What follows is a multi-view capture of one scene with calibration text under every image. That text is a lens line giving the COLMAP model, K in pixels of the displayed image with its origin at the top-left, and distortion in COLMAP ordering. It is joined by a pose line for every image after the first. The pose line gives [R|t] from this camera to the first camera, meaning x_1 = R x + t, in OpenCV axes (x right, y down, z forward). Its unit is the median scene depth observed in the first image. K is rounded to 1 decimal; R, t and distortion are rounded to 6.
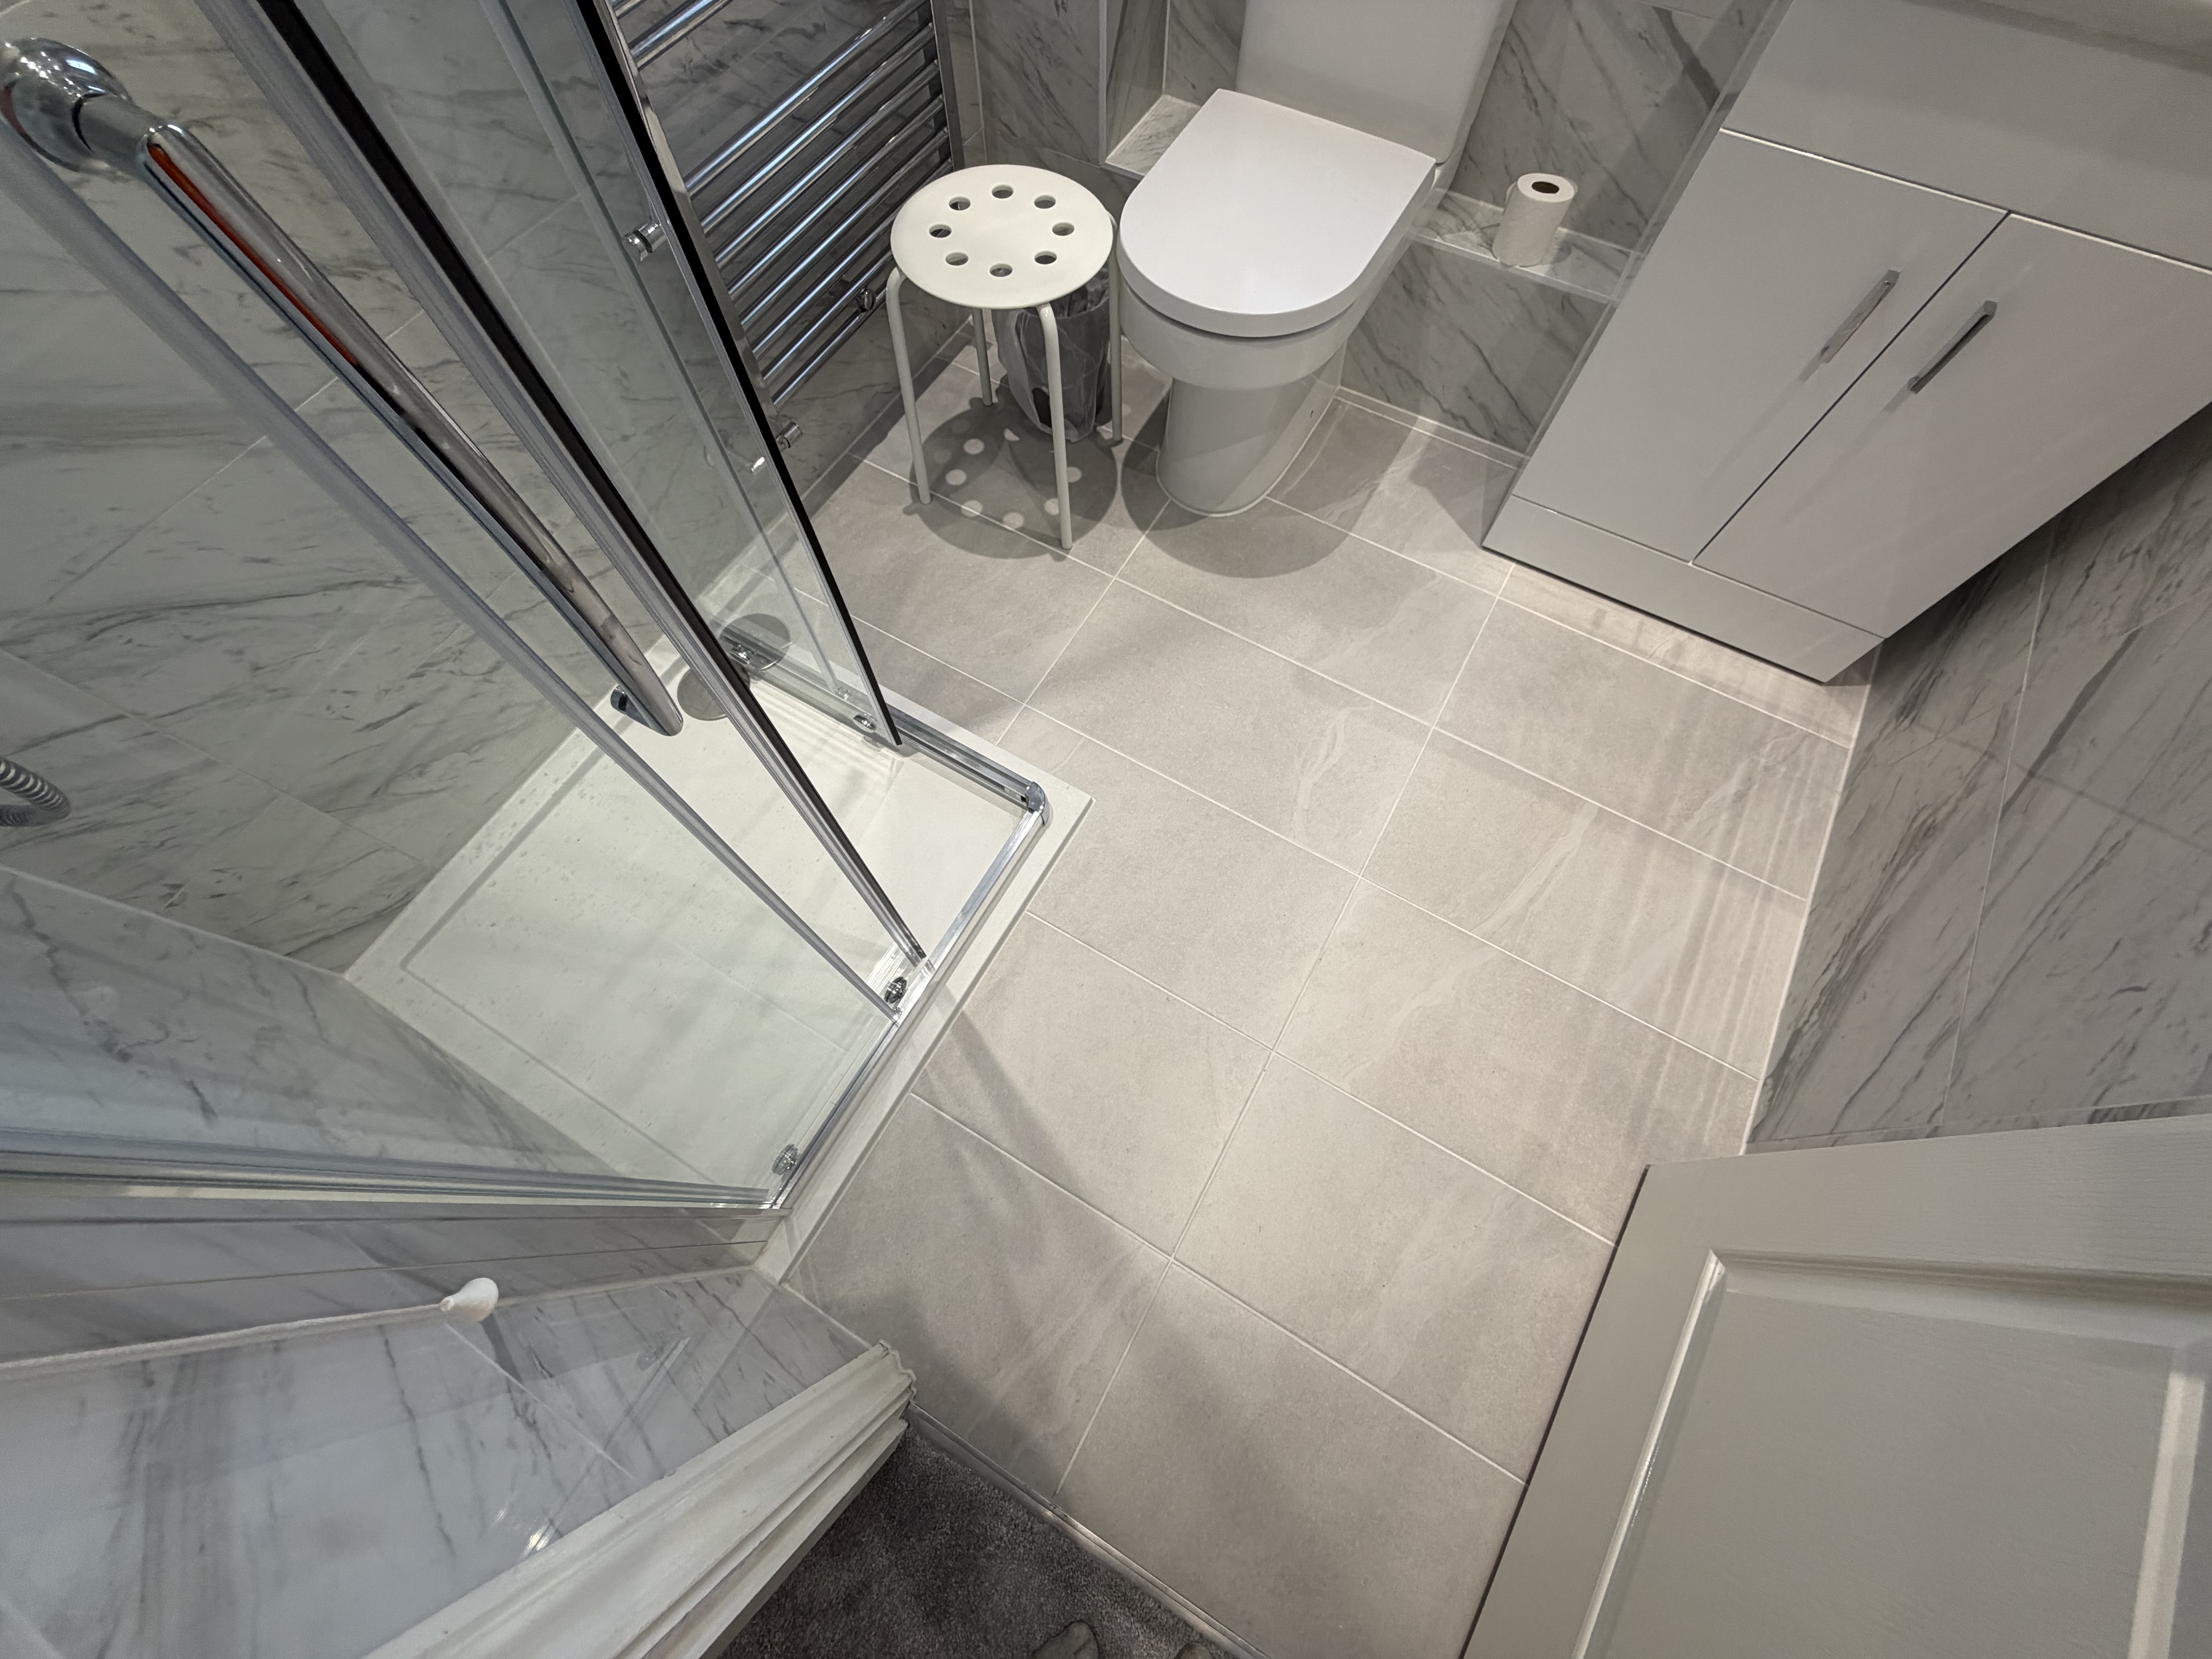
lens RADIAL K [[879.2, 0, 1099.1], [0, 879.2, 827.2], [0, 0, 1]] dist [-0.000280, 0.000270]
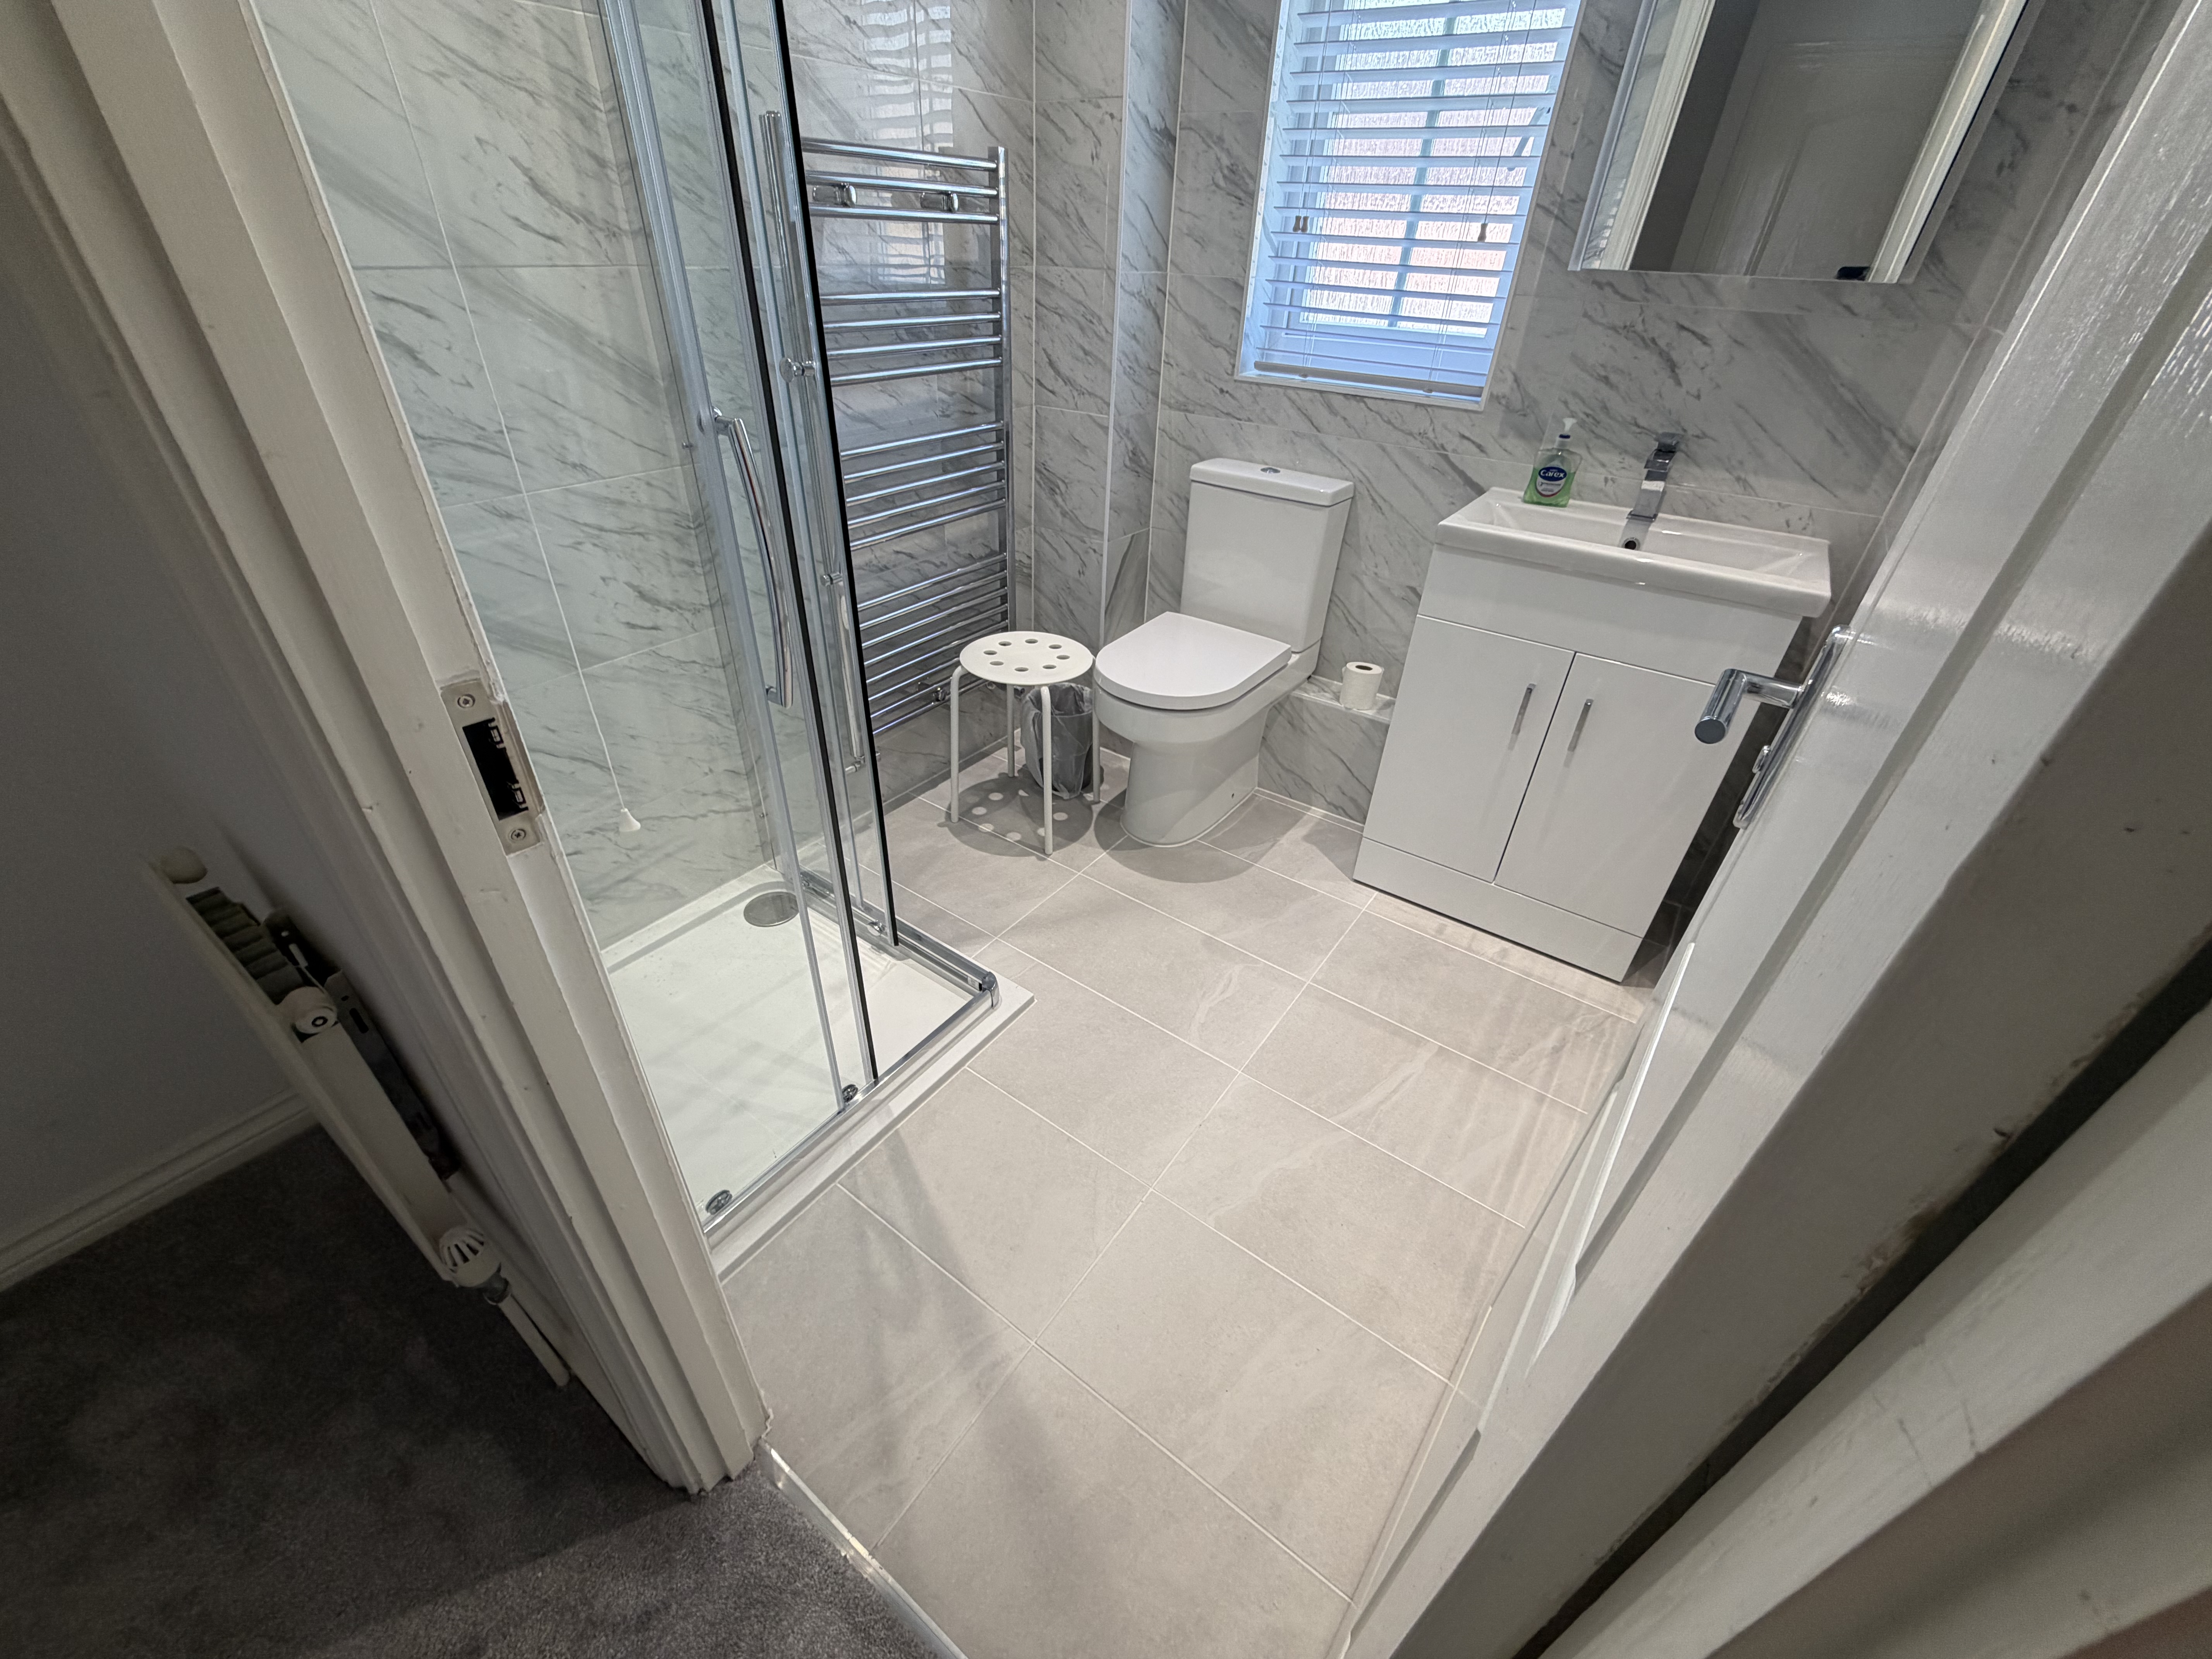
lens RADIAL K [[879.2, 0, 1098.2], [0, 879.2, 828.8], [0, 0, 1]] dist [-0.000280, 0.000270]
pose [[0.994215, 0.085122, -0.065511, 0.152559], [-0.107020, 0.837085, -0.536503, 0.452758], [0.009170, 0.540411, 0.841352, -0.215493]]
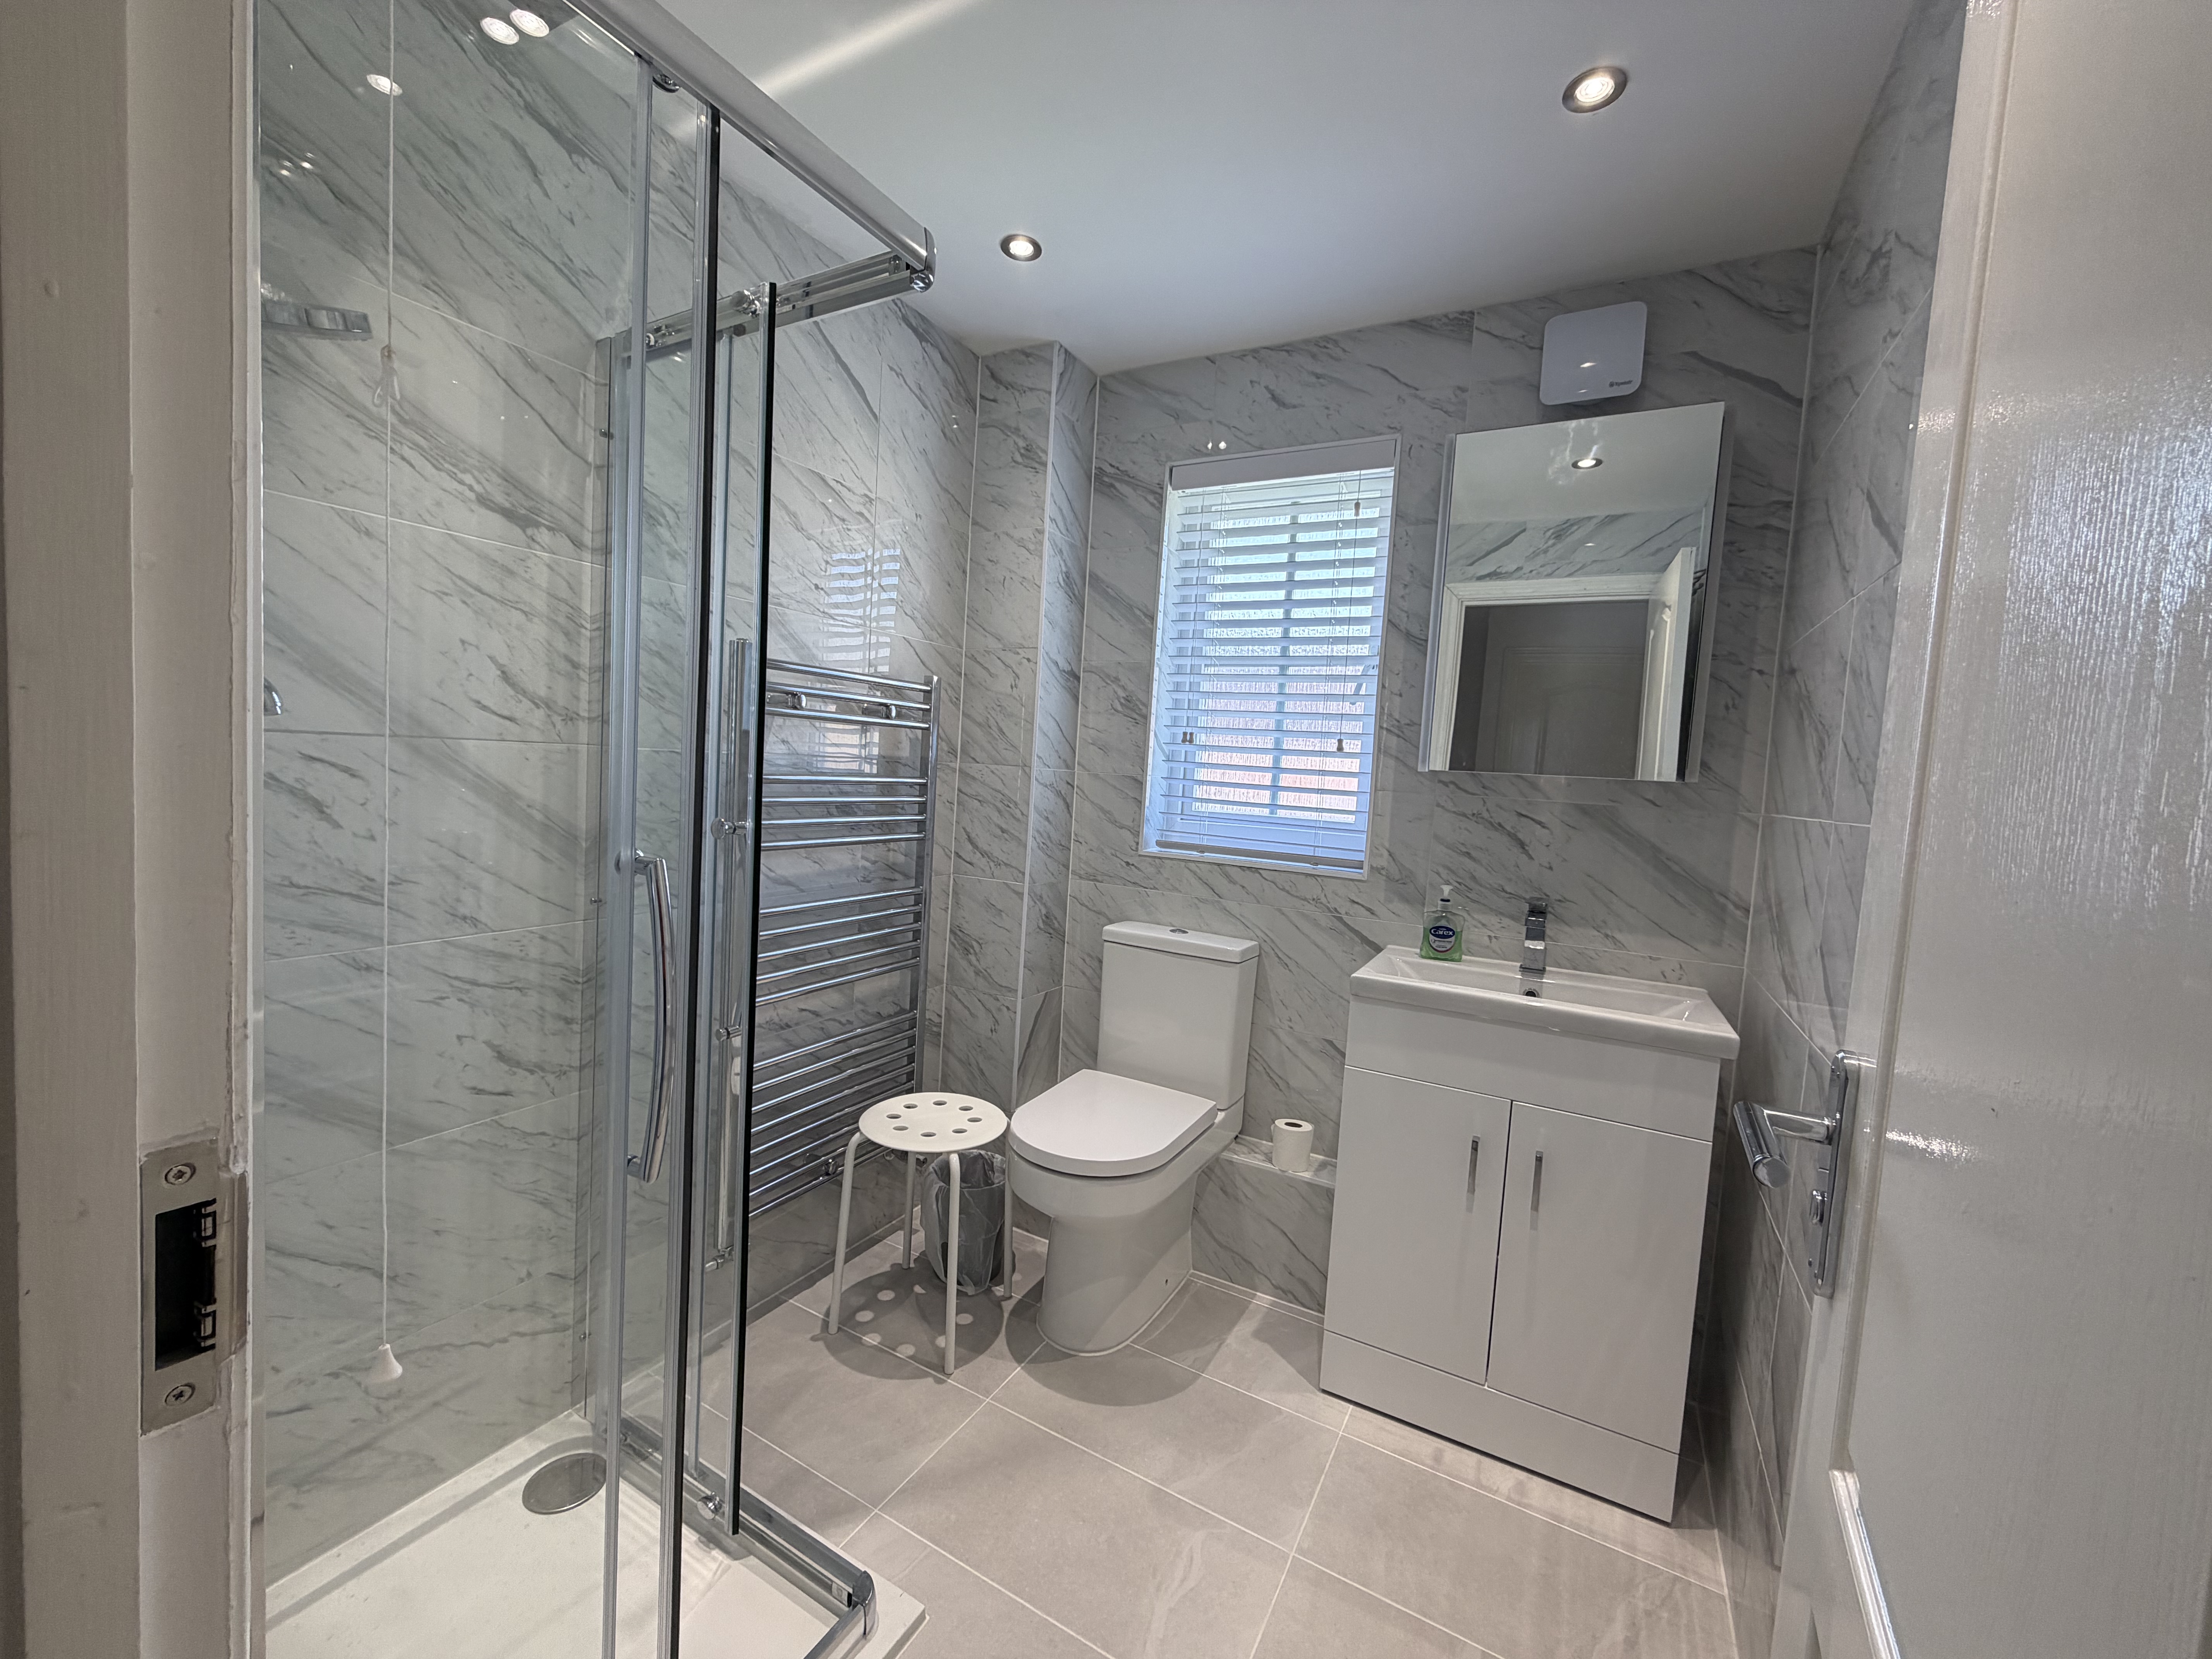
lens RADIAL K [[879.2, 0, 1098.4], [0, 879.2, 828.7], [0, 0, 1]] dist [-0.000280, 0.000270]
pose [[0.998289, 0.056764, 0.014067, 0.115854], [-0.013681, 0.460545, -0.887531, 0.413197], [-0.056858, 0.885820, 0.460533, -0.154670]]
